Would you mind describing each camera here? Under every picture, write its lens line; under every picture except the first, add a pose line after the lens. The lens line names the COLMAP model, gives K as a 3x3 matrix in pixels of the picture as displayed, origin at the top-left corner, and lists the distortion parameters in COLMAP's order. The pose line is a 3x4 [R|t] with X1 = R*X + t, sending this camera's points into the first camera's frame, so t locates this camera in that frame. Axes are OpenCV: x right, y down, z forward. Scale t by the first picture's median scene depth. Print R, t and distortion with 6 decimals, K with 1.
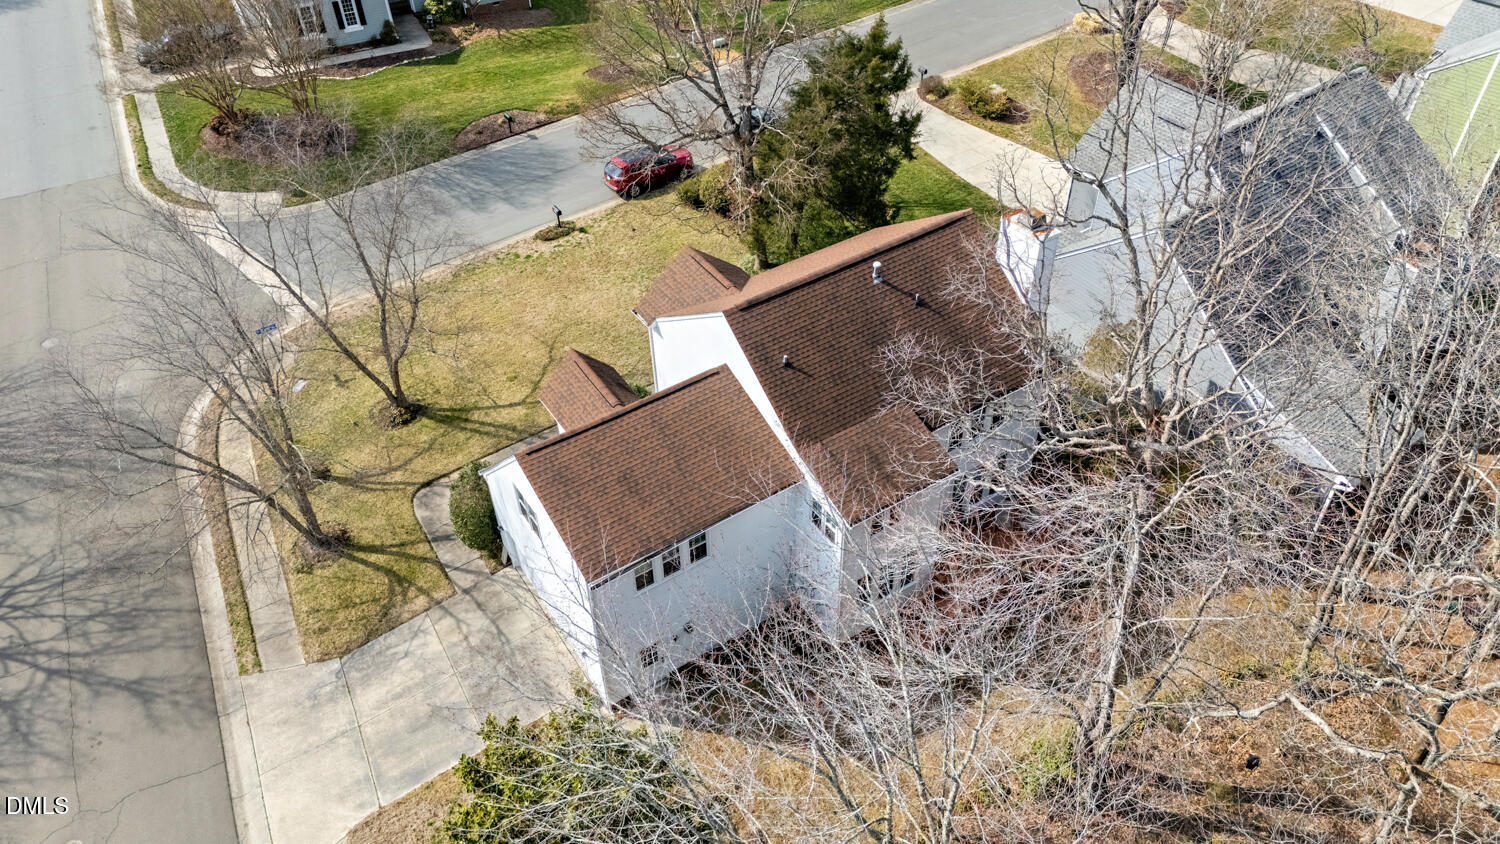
lens RADIAL K [[1109.8, 0, 750.0], [0, 1109.8, 422.0], [0, 0, 1]] dist [0.059773, -0.054246]
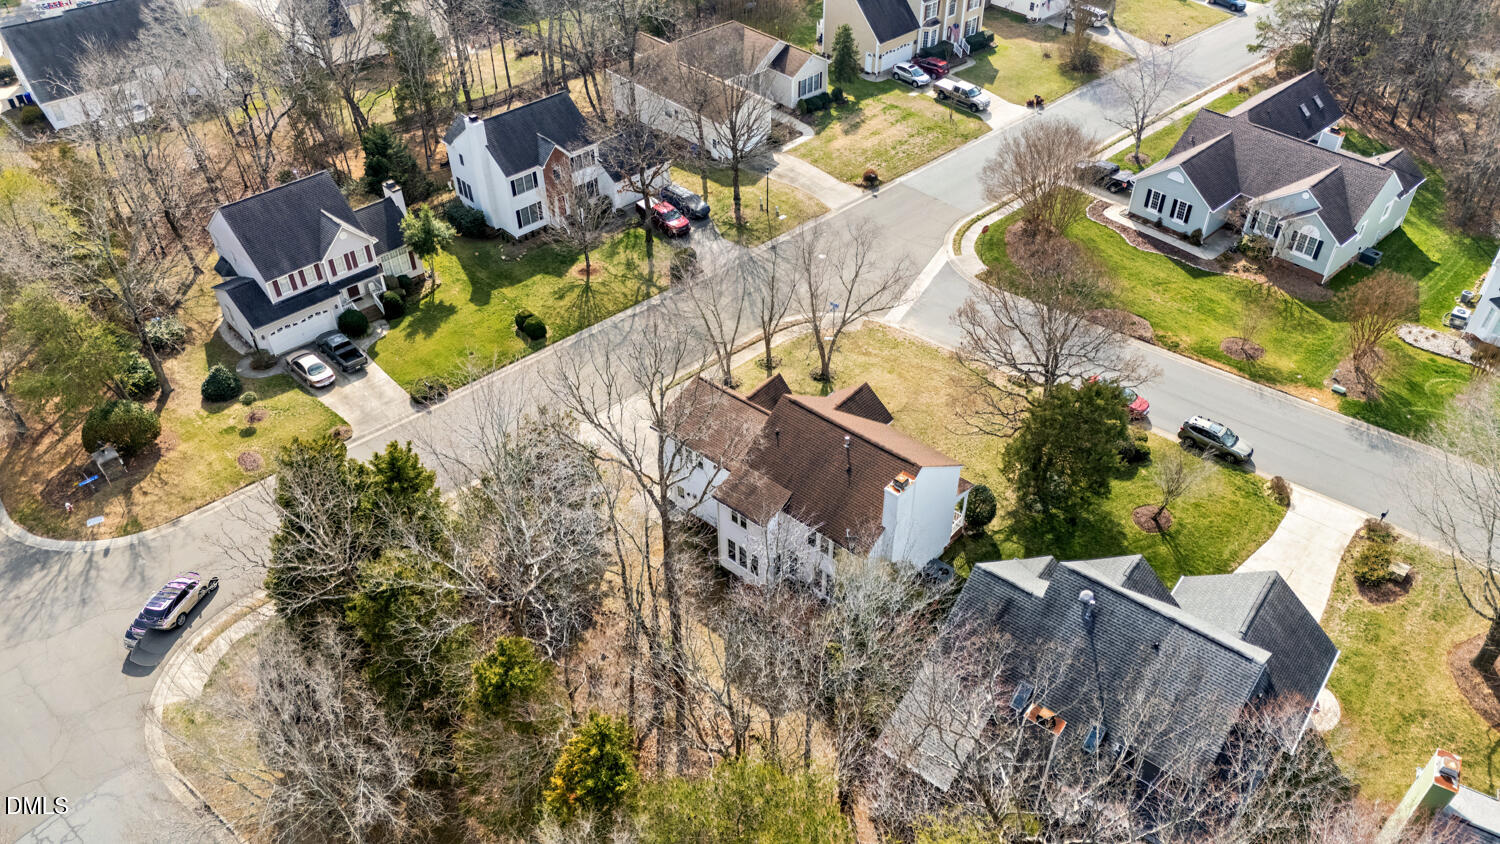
lens RADIAL K [[1109.8, 0, 750.0], [0, 1109.8, 422.0], [0, 0, 1]] dist [0.059773, -0.054246]
pose [[0.255368, 0.626245, -0.736616, 0.670320], [-0.637023, 0.682110, 0.359064, -0.342287], [0.727316, 0.377548, 0.573122, -0.065171]]
